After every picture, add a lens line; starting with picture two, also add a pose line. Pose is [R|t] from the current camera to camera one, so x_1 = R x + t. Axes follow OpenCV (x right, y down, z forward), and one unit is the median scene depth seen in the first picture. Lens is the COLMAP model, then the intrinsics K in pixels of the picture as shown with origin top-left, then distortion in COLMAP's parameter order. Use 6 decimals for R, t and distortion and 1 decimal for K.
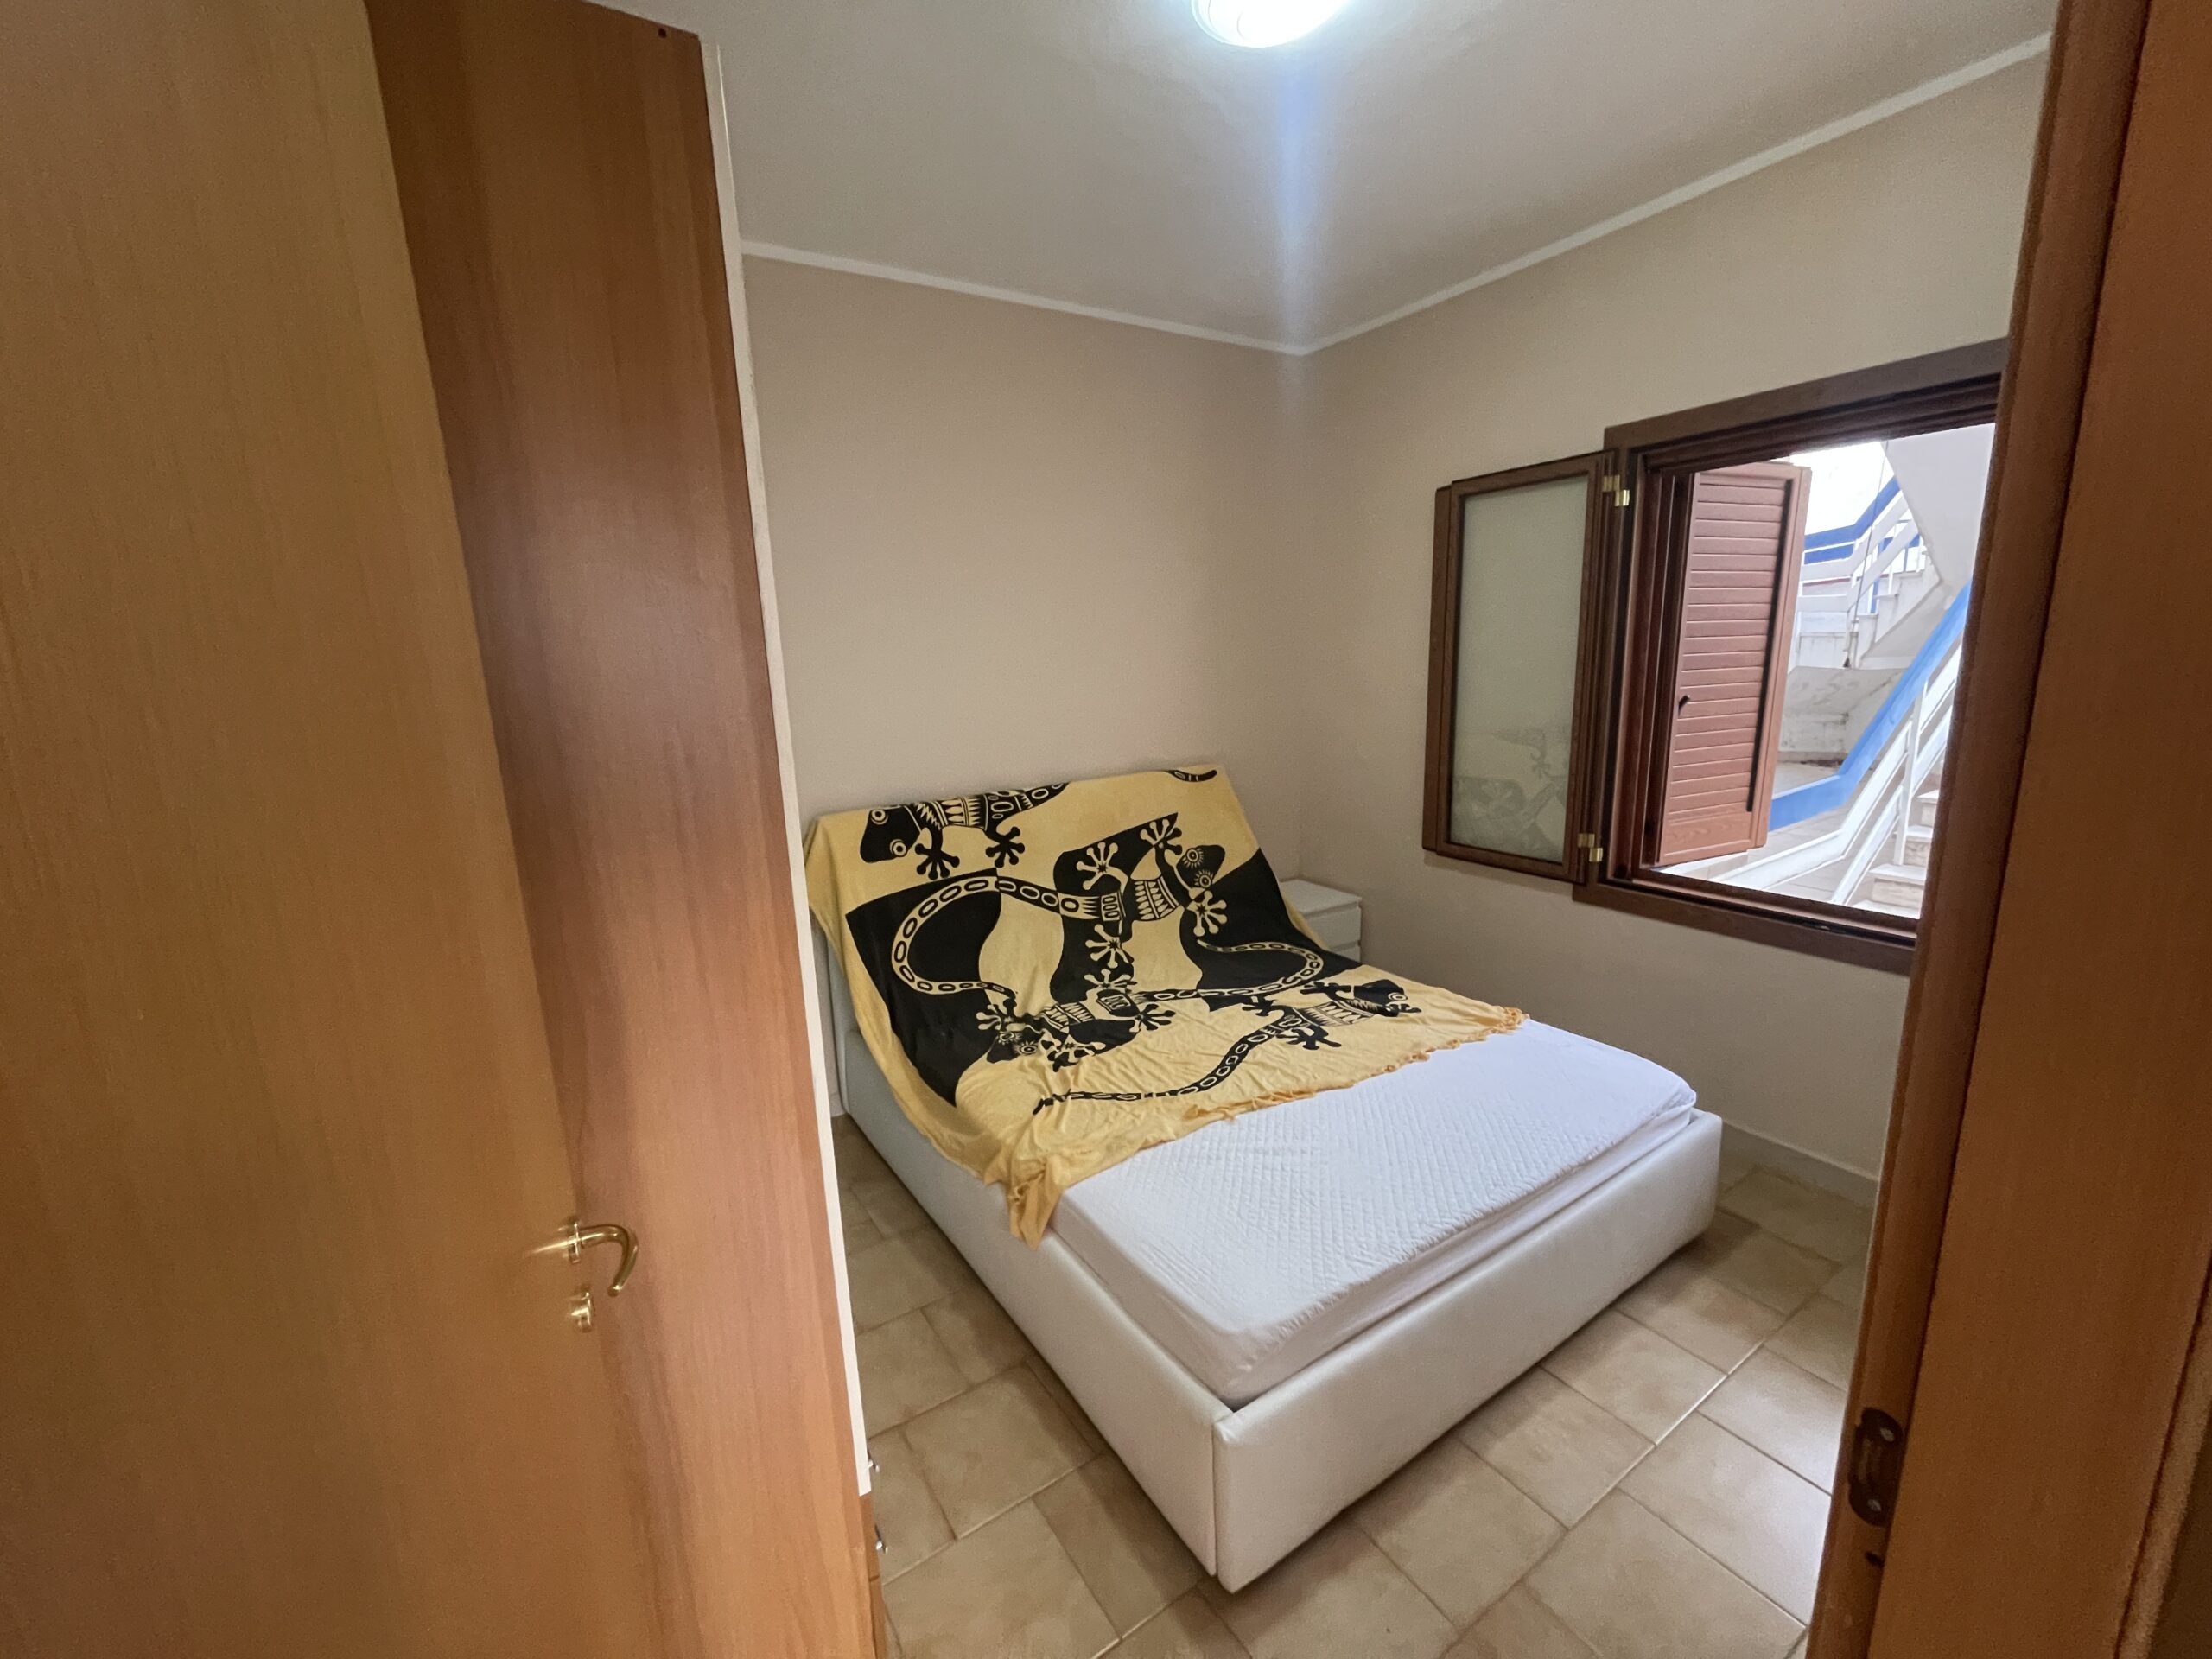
lens RADIAL K [[895.3, 0, 1089.8], [0, 895.3, 830.8], [0, 0, 1]] dist [-0.008175, 0.005670]
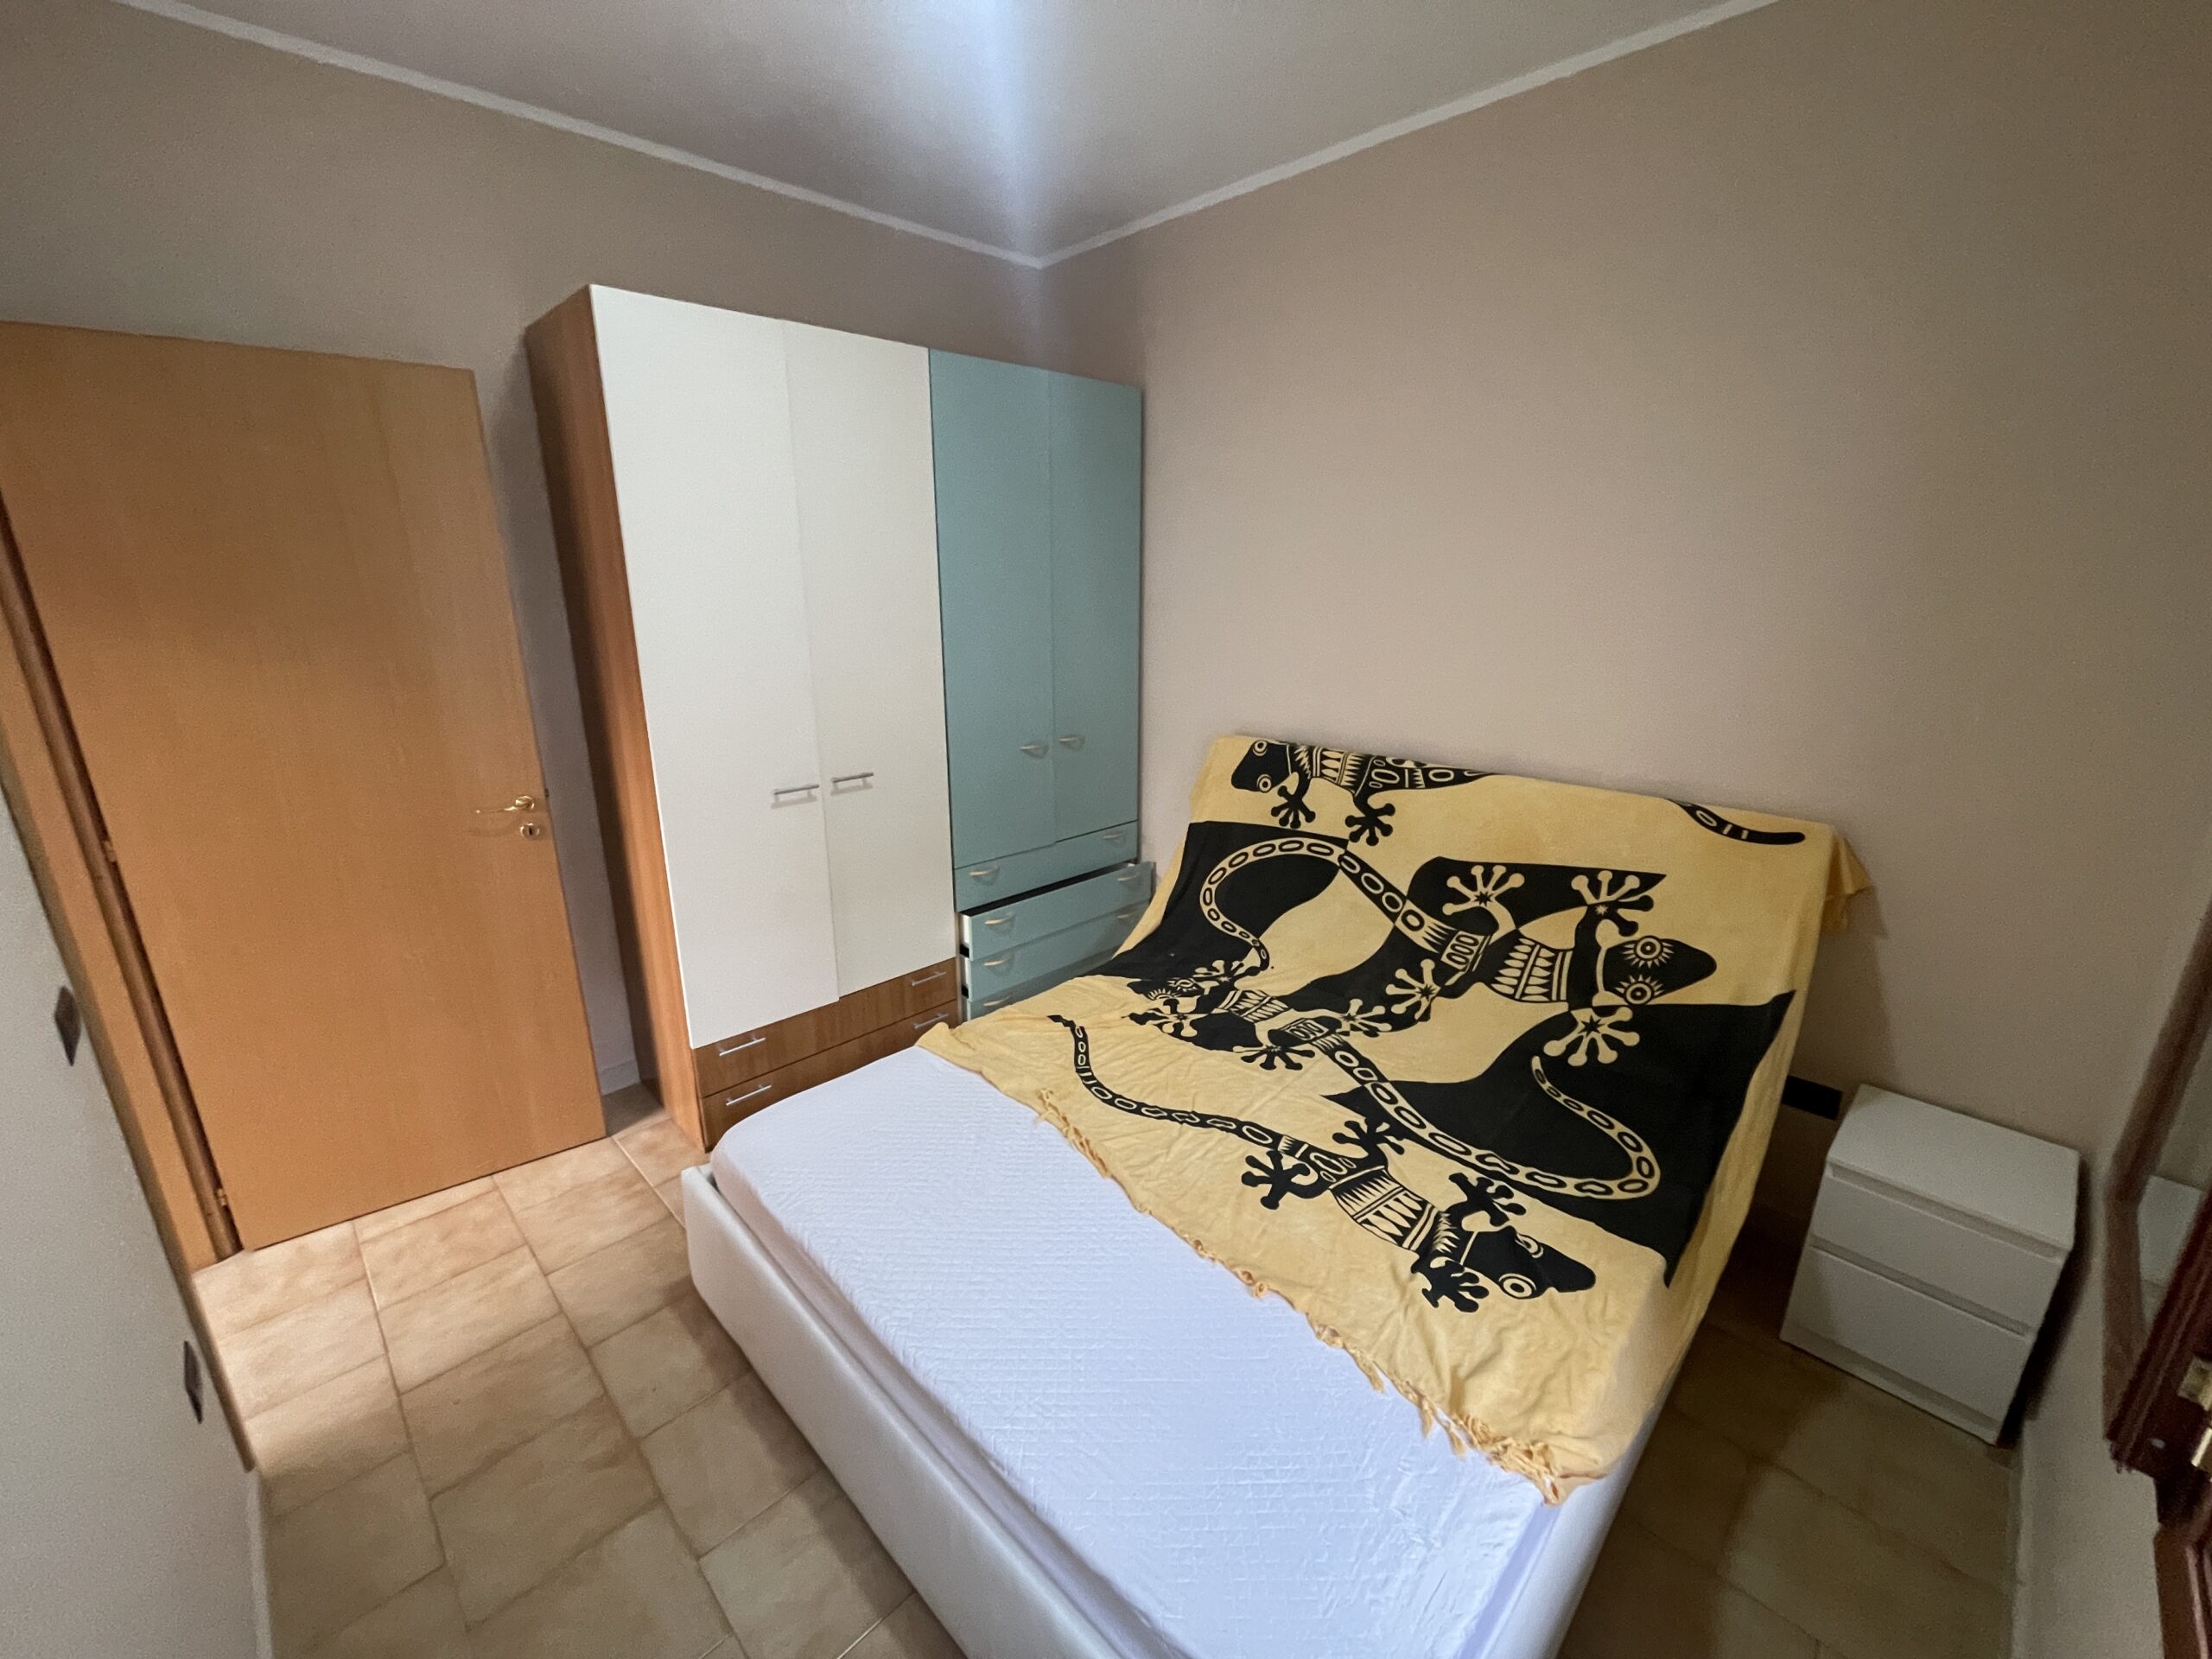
lens RADIAL K [[895.3, 0, 1089.8], [0, 895.3, 830.8], [0, 0, 1]] dist [-0.008175, 0.005670]
pose [[0.203080, 0.306868, -0.929834, 0.646588], [-0.203038, 0.942179, 0.266598, -0.147261], [0.957880, 0.134651, 0.253644, 0.538339]]
